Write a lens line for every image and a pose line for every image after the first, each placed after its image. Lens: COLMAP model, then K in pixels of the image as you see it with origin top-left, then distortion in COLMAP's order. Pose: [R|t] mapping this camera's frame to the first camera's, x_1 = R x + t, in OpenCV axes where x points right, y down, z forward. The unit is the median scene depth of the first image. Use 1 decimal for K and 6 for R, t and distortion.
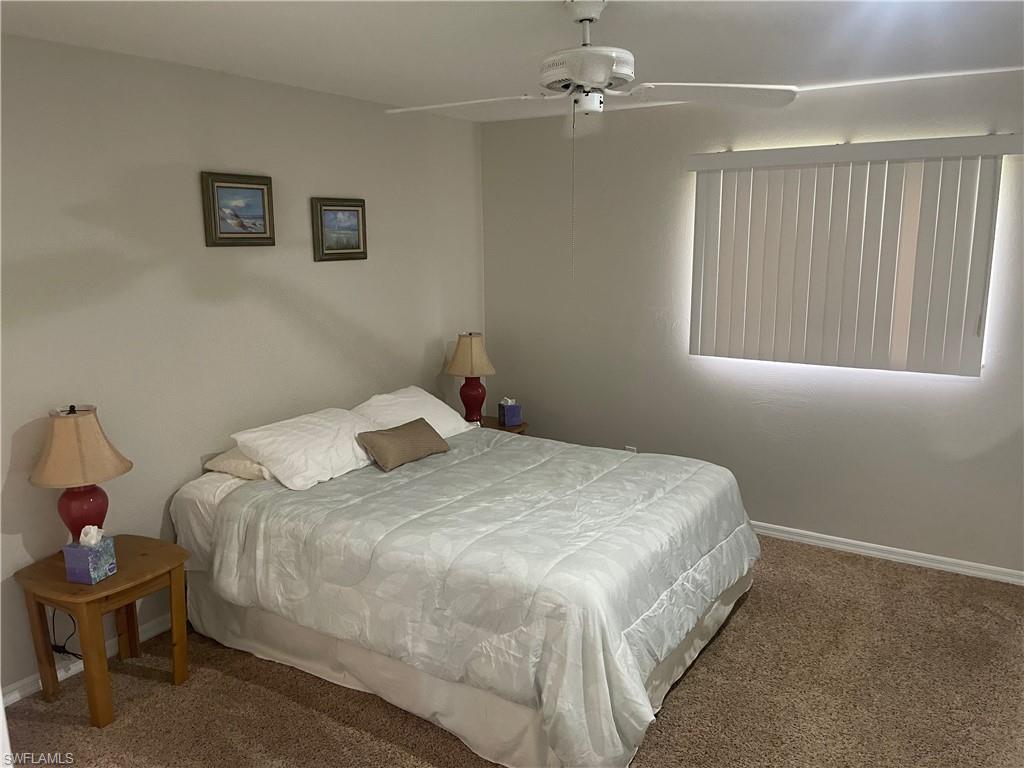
lens RADIAL K [[777.2, 0, 520.5], [0, 777.2, 379.9], [0, 0, 1]] dist [0.057296, -0.064915]
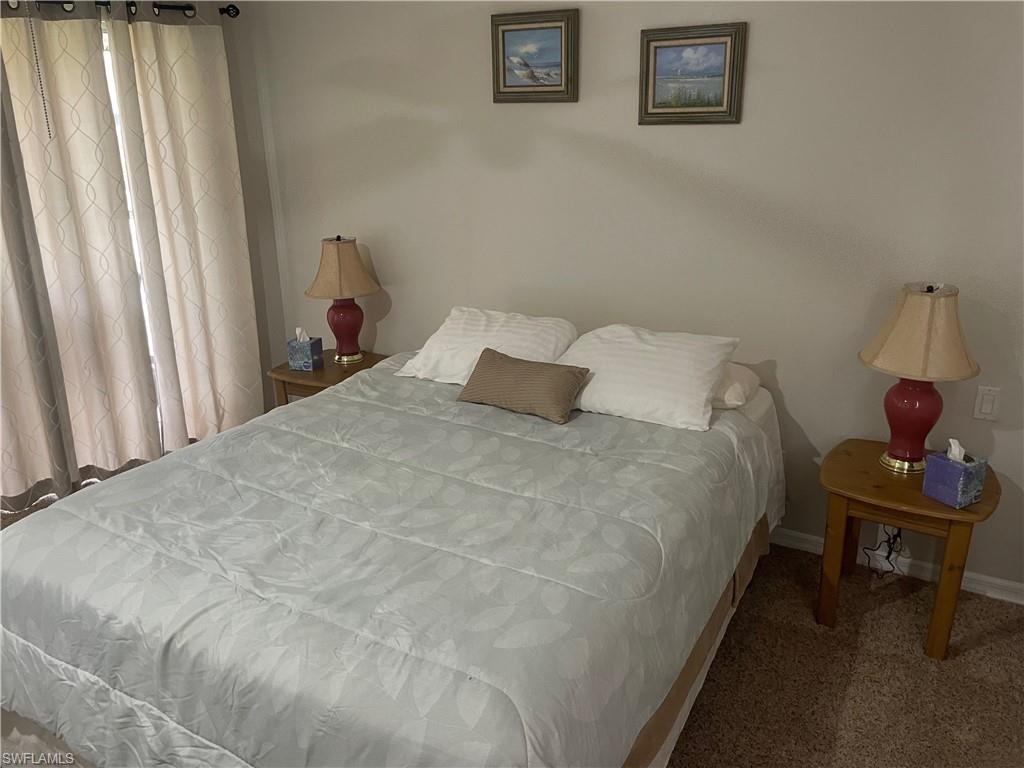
lens RADIAL K [[777.2, 0, 515.1], [0, 777.2, 373.5], [0, 0, 1]] dist [0.057296, -0.064915]
pose [[0.058978, 0.323205, -0.944489, 0.560708], [-0.176483, 0.934609, 0.308804, -0.159146], [0.982535, 0.148474, 0.112161, 0.958792]]
